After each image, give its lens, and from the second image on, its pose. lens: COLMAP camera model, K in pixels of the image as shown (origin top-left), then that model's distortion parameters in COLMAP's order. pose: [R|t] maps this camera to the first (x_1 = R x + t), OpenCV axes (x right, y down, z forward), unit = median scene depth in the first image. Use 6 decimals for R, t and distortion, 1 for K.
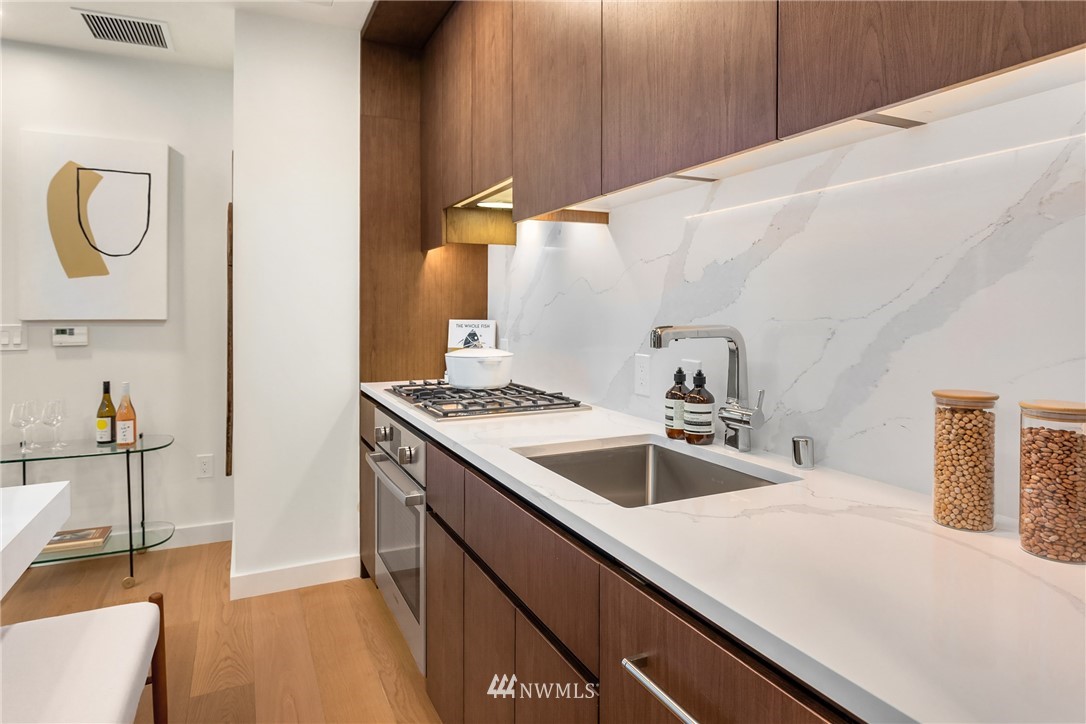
lens RADIAL K [[668.6, 0, 541.5], [0, 668.6, 340.9], [0, 0, 1]] dist [-0.003464, 0.000886]
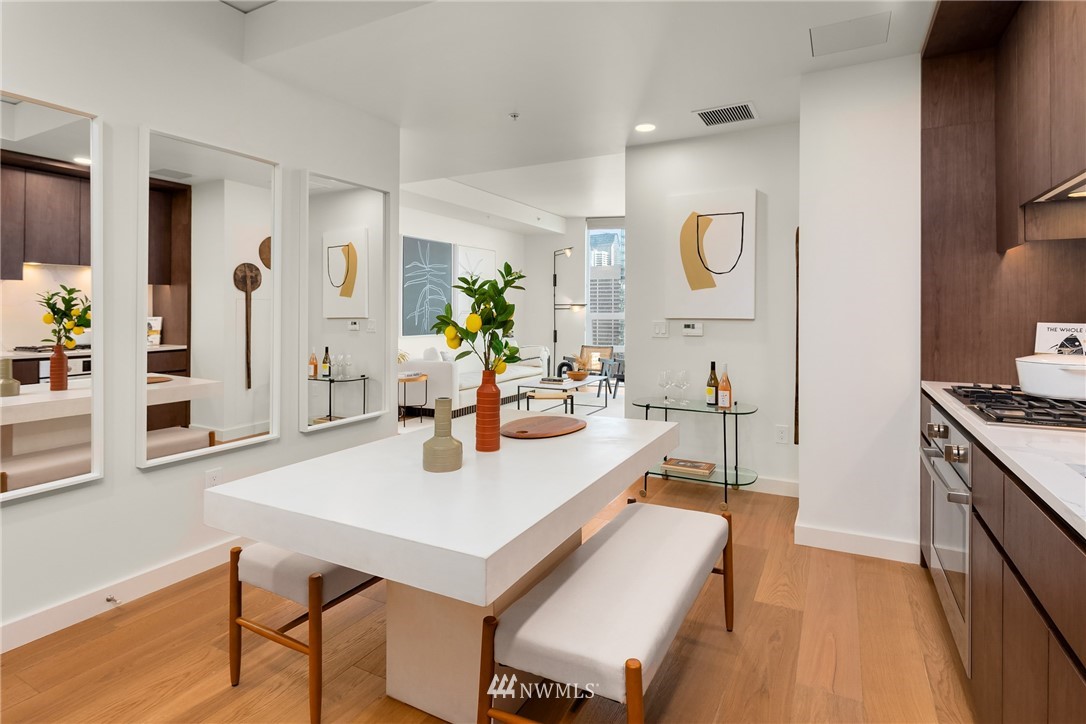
lens RADIAL K [[581.8, 0, 543.0], [0, 581.8, 362.0], [0, 0, 1]] dist [-0.000192, 0.000186]
pose [[0.603121, 0.070054, -0.794567, 0.113095], [-0.037323, 0.997523, 0.059618, 0.000443], [0.796776, -0.006301, 0.604242, -0.043365]]
